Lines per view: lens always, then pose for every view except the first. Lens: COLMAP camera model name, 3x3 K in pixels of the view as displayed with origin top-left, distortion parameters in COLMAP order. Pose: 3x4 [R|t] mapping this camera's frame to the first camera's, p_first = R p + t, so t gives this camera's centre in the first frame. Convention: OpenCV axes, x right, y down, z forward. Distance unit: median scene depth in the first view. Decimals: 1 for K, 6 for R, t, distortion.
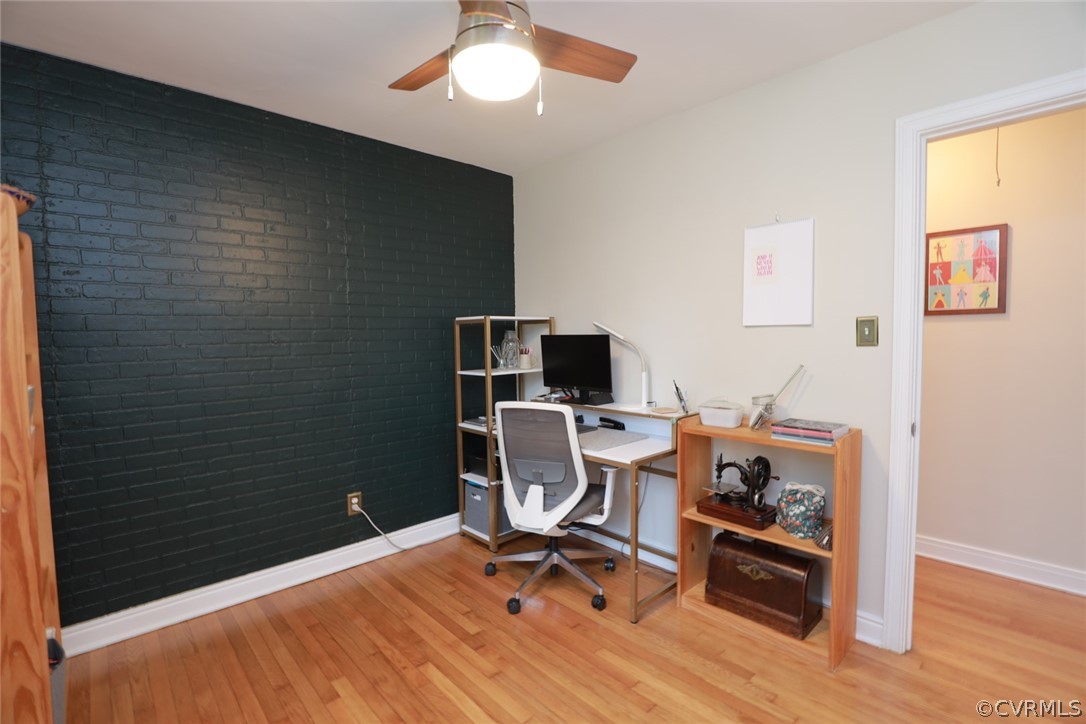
lens RADIAL K [[498.2, 0, 544.9], [0, 498.2, 363.9], [0, 0, 1]] dist [-0.030126, -0.000029]
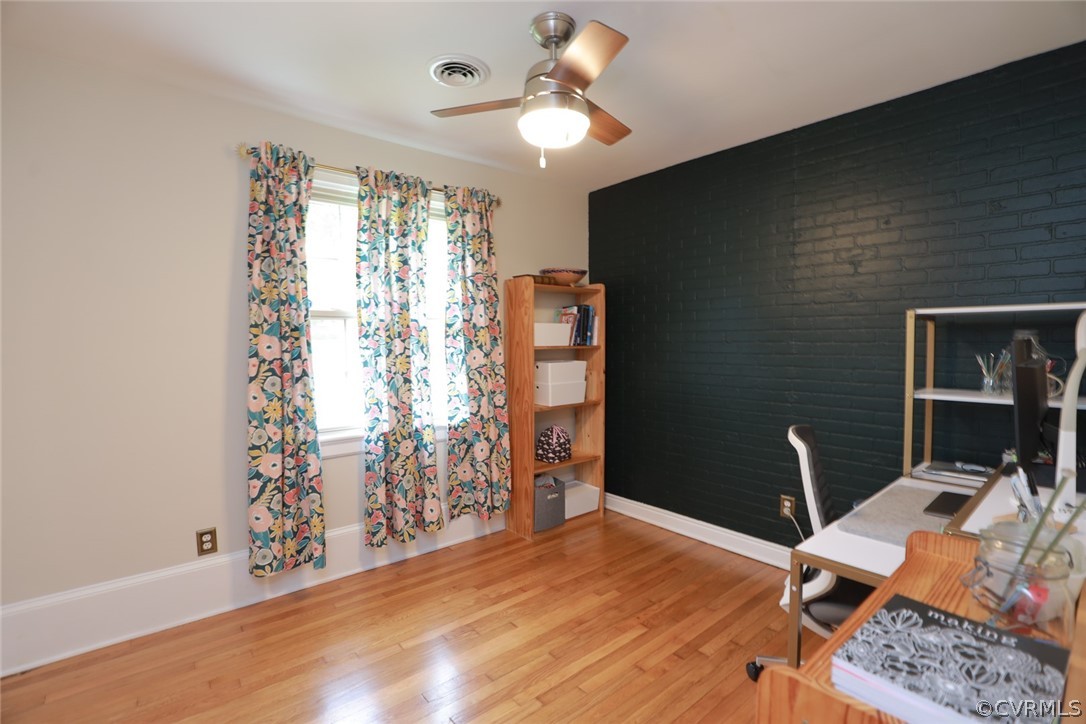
lens RADIAL K [[498.2, 0, 544.9], [0, 498.2, 363.9], [0, 0, 1]] dist [-0.030126, -0.000029]
pose [[-0.049789, 0.063859, -0.996716, 0.723637], [-0.052226, 0.996422, 0.066449, -0.050481], [0.997393, 0.055363, -0.046275, 0.658048]]
